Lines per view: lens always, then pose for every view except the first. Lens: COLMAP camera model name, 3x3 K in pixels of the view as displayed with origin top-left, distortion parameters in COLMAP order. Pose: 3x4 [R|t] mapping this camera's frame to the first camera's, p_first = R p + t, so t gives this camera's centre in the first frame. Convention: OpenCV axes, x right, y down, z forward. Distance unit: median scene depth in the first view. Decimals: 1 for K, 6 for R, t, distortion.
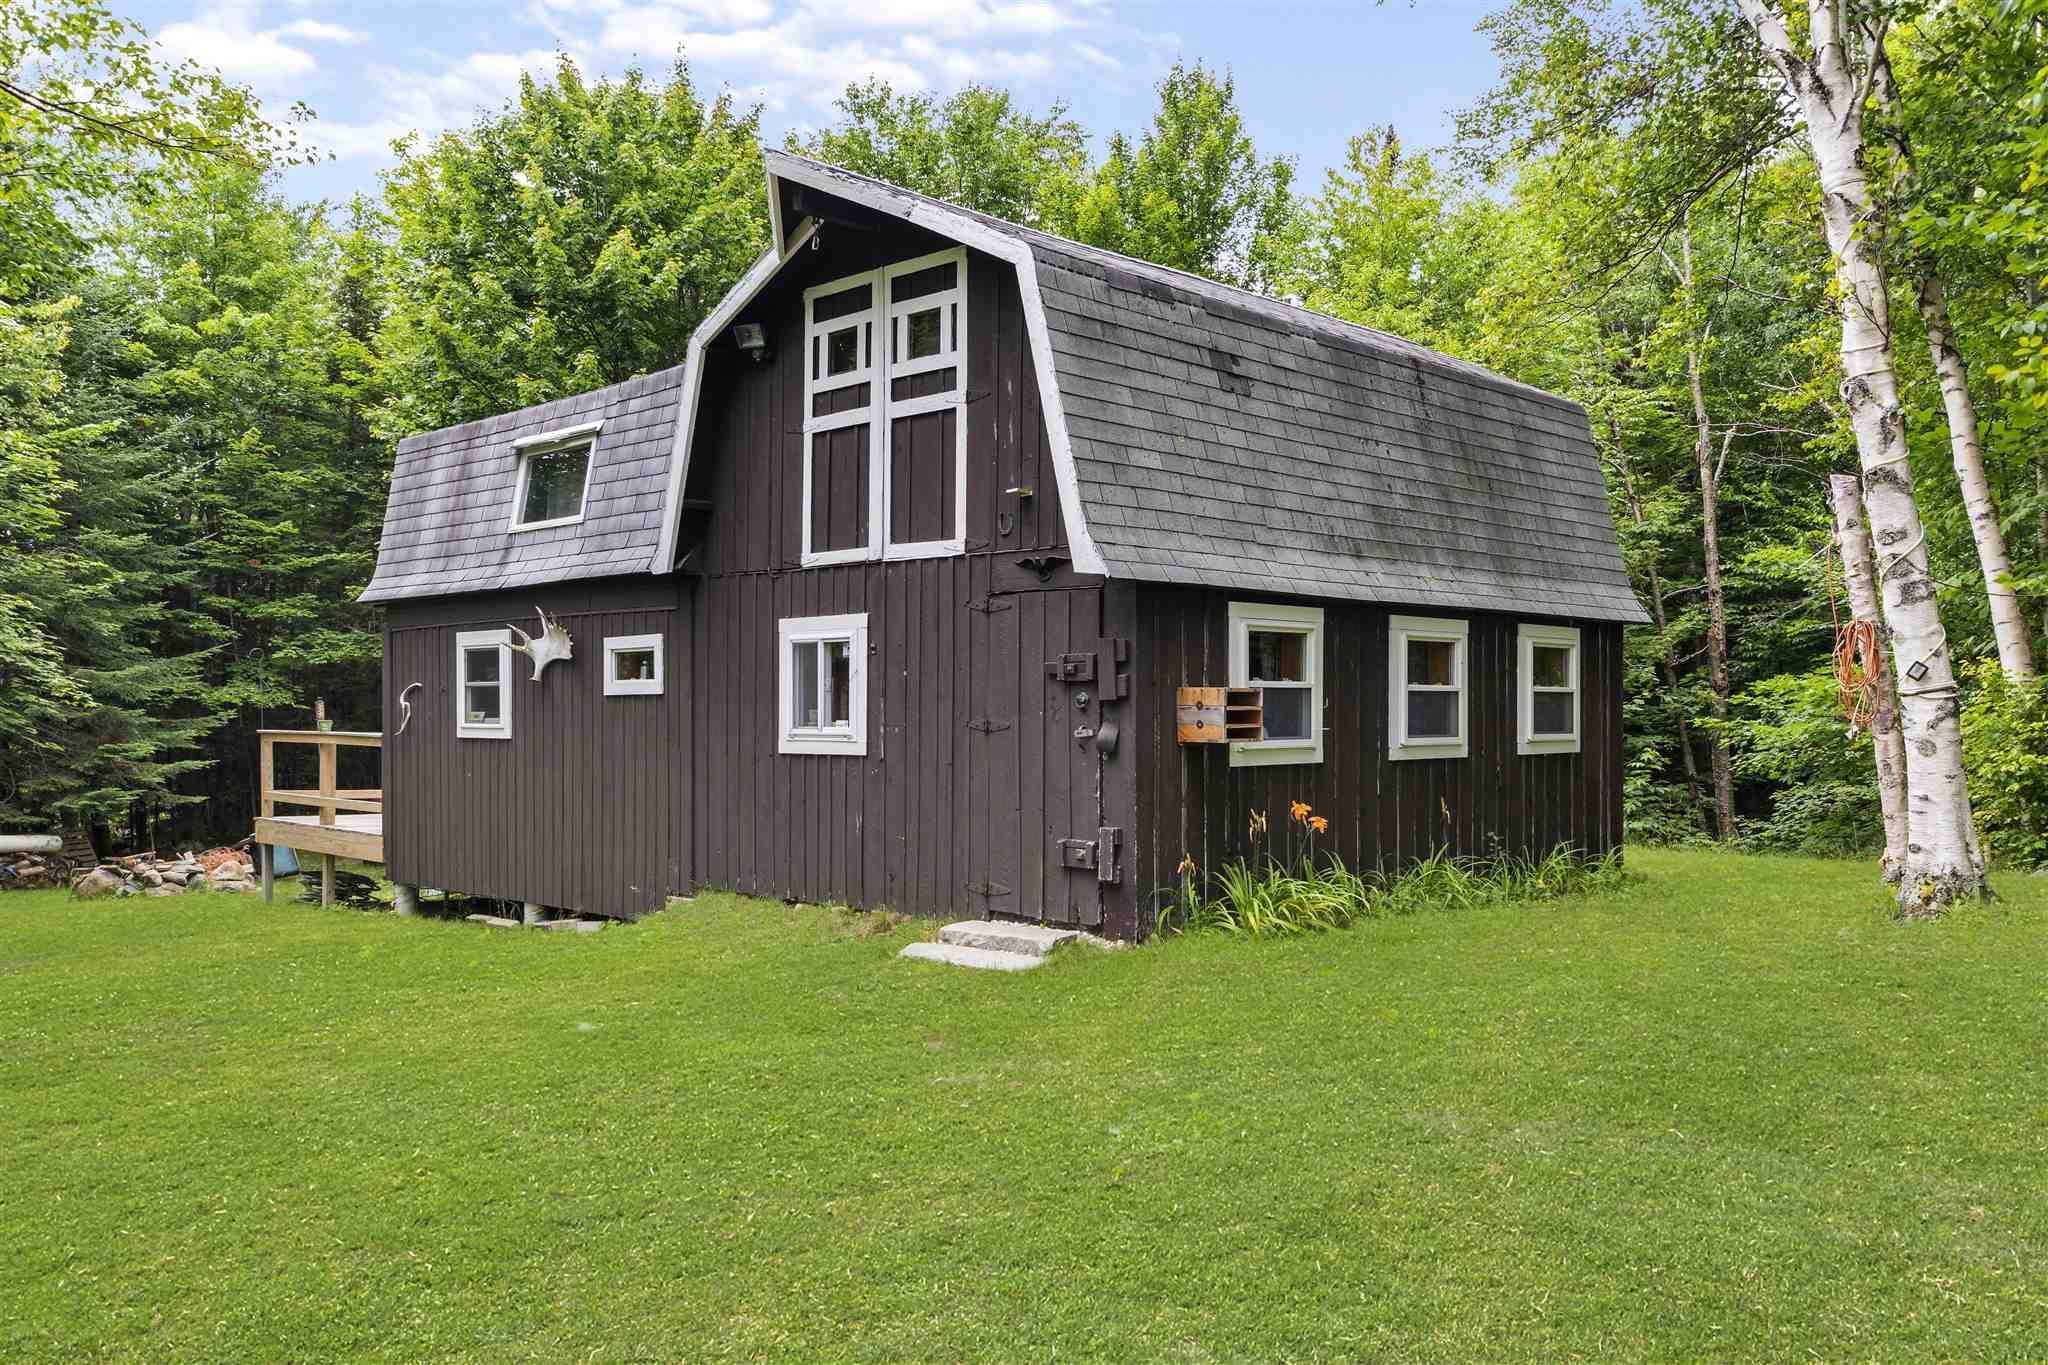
lens RADIAL K [[1600.3, 0, 1024.0], [0, 1600.3, 682.5], [0, 0, 1]] dist [-0.005438, -0.000811]
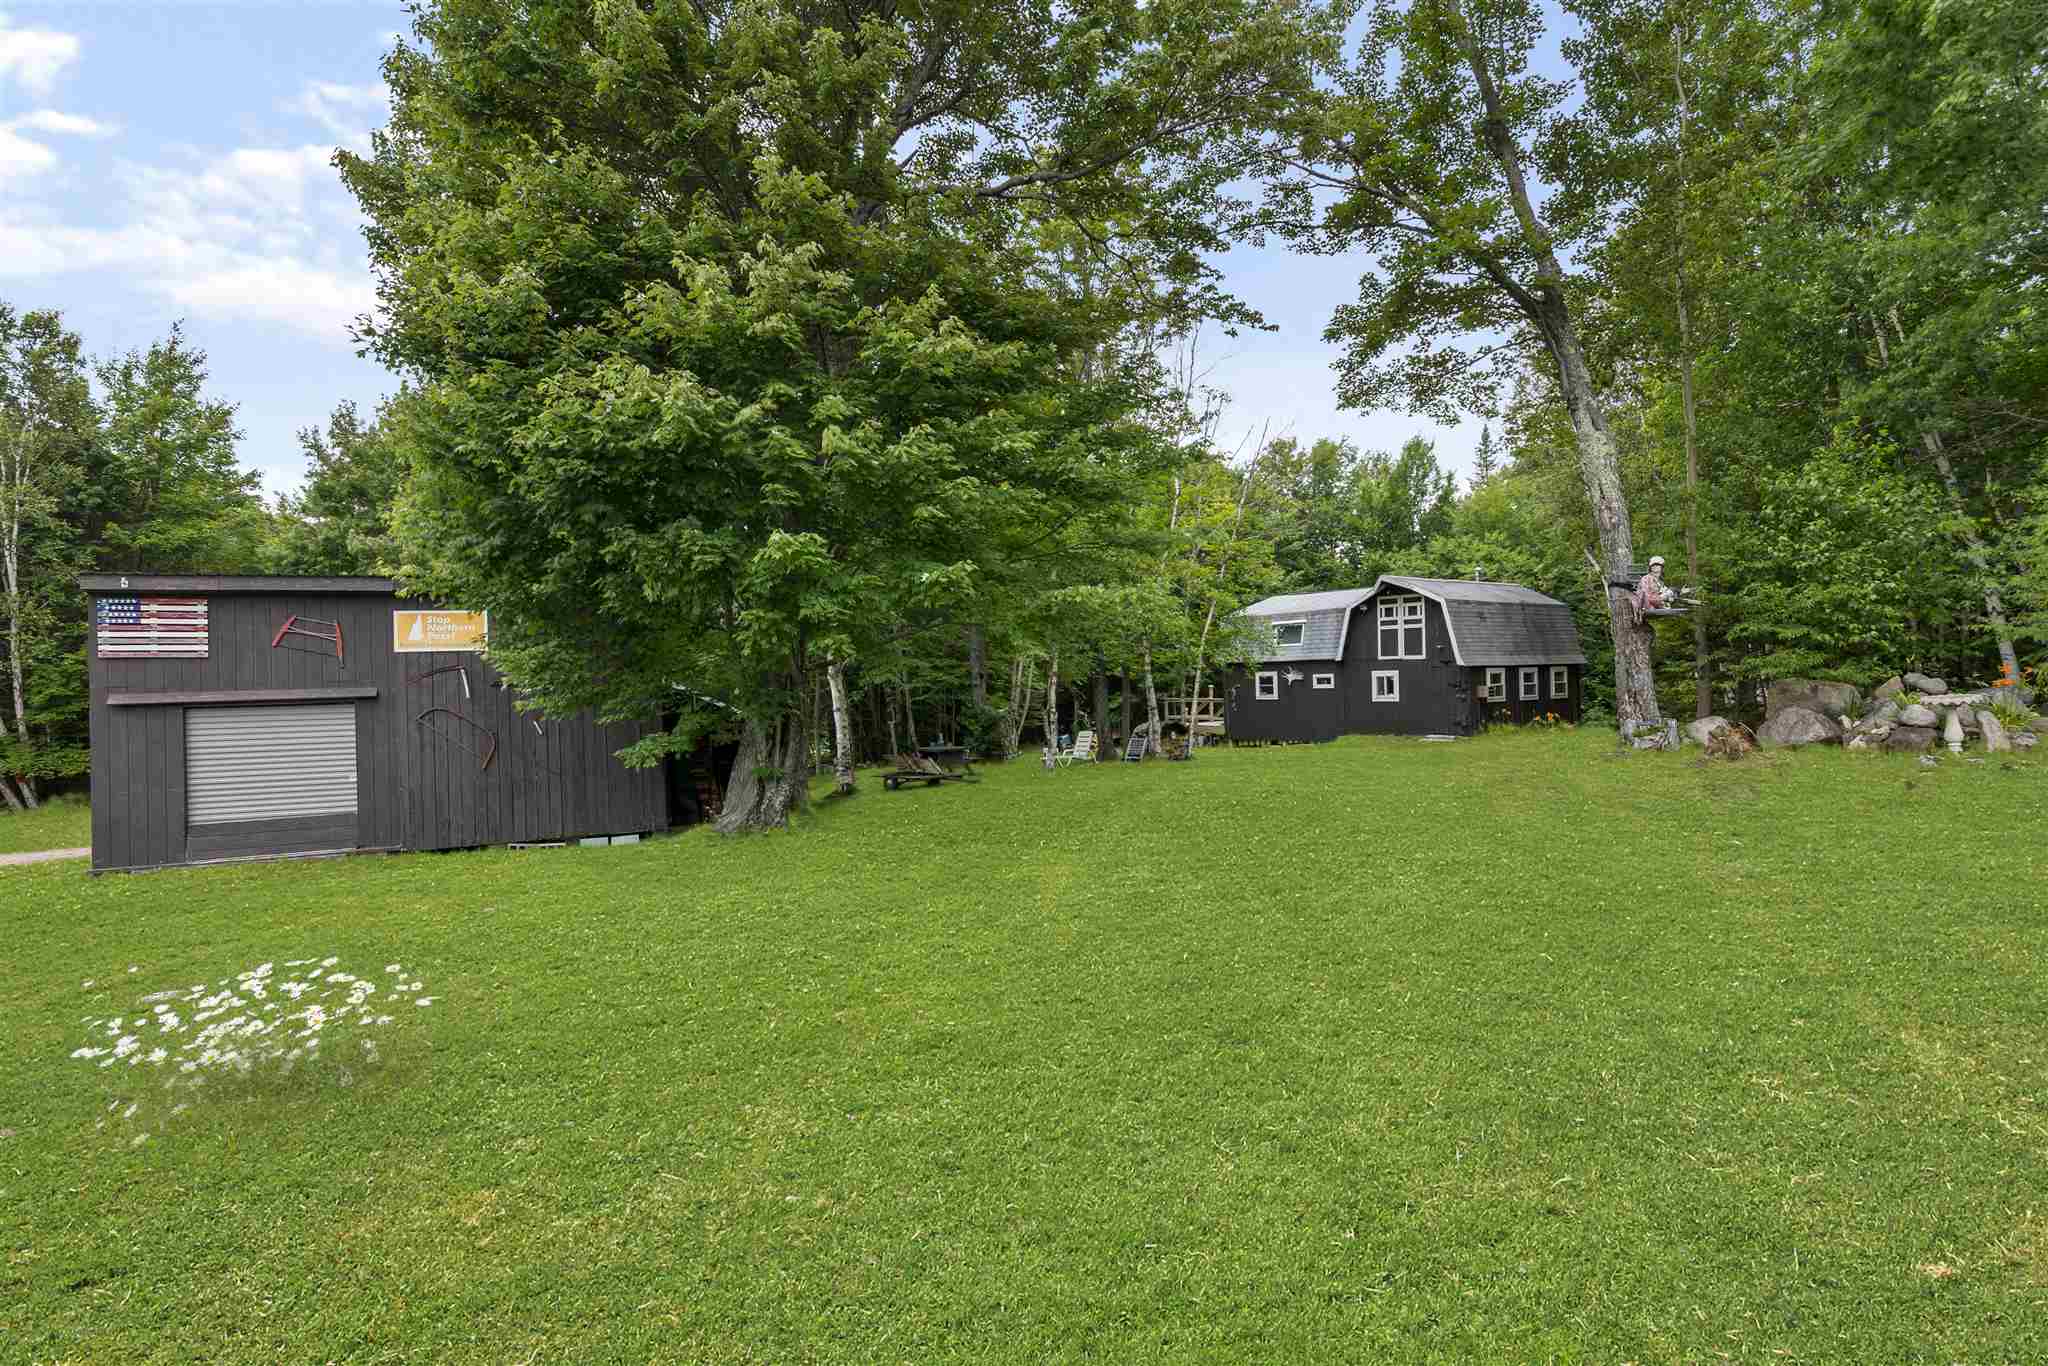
lens RADIAL K [[1037.7, 0, 1021.1], [0, 1037.7, 669.9], [0, 0, 1]] dist [-0.012067, 0.000854]
pose [[0.984212, -0.025073, -0.175208, -0.625218], [0.026834, 0.999610, 0.007689, -0.094535], [0.174947, -0.012269, 0.984501, -2.056102]]
